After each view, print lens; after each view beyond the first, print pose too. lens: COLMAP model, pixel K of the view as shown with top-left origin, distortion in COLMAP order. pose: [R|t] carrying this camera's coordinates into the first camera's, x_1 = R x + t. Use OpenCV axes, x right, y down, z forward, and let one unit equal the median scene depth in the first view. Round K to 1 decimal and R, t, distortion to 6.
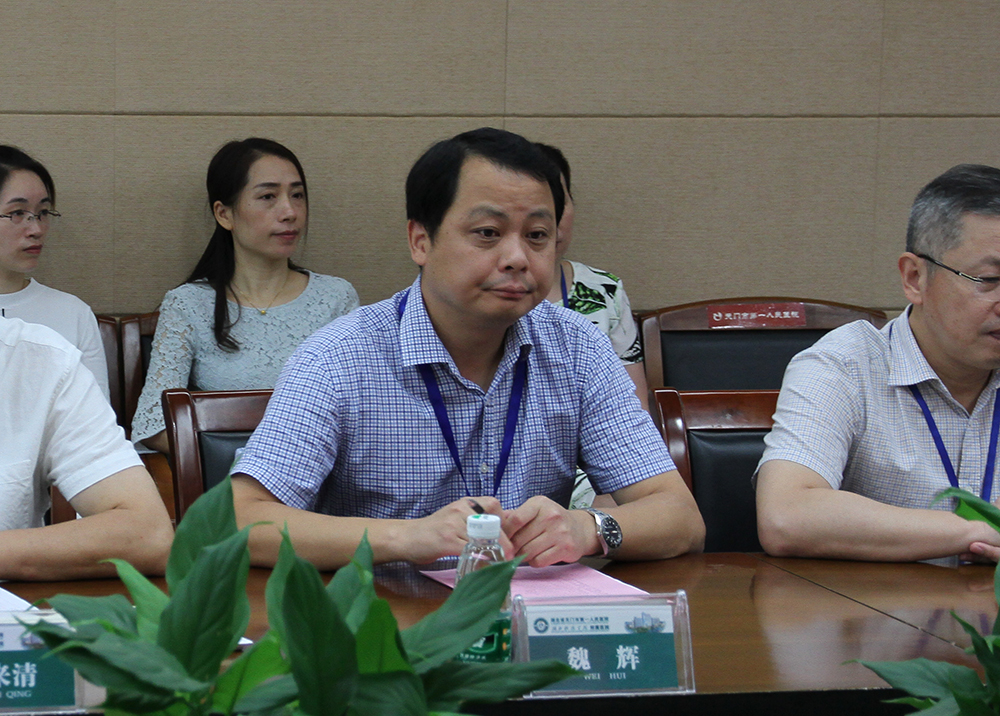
lens RADIAL K [[1935.0, 0, 500.8], [0, 1935.0, 356.0], [0, 0, 1]] dist [-0.026410, 0.000000]
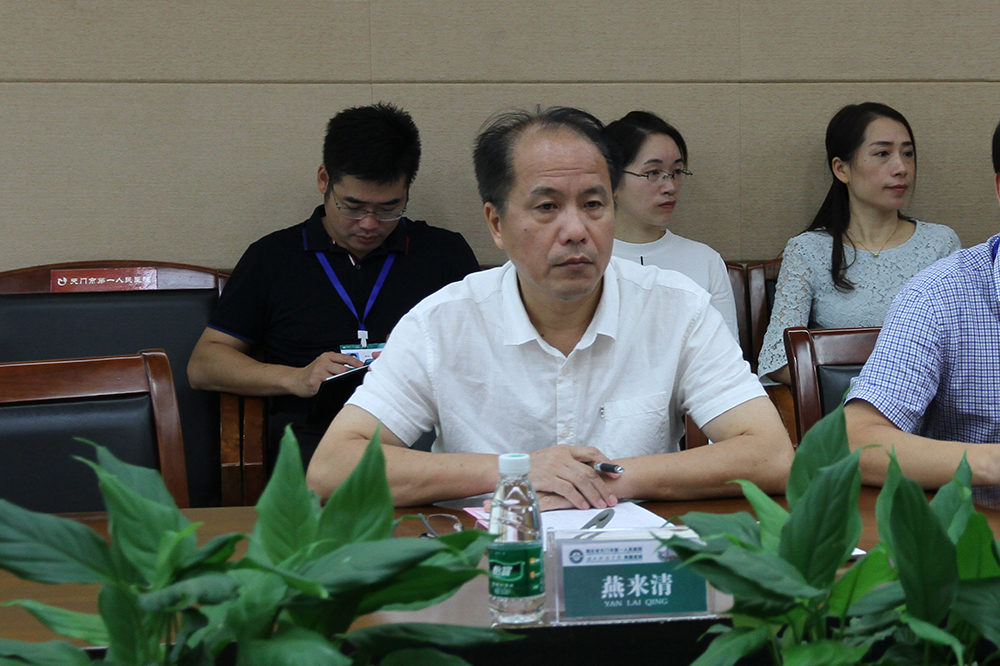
lens RADIAL K [[1716.3, 0, 490.0], [0, 1716.3, 302.6], [0, 0, 1]] dist [-0.031404, 0.000000]
pose [[0.999735, -0.012127, -0.019542, -0.325464], [0.011950, 0.999887, -0.009160, 0.009850], [0.019650, 0.008924, 0.999767, 0.003811]]
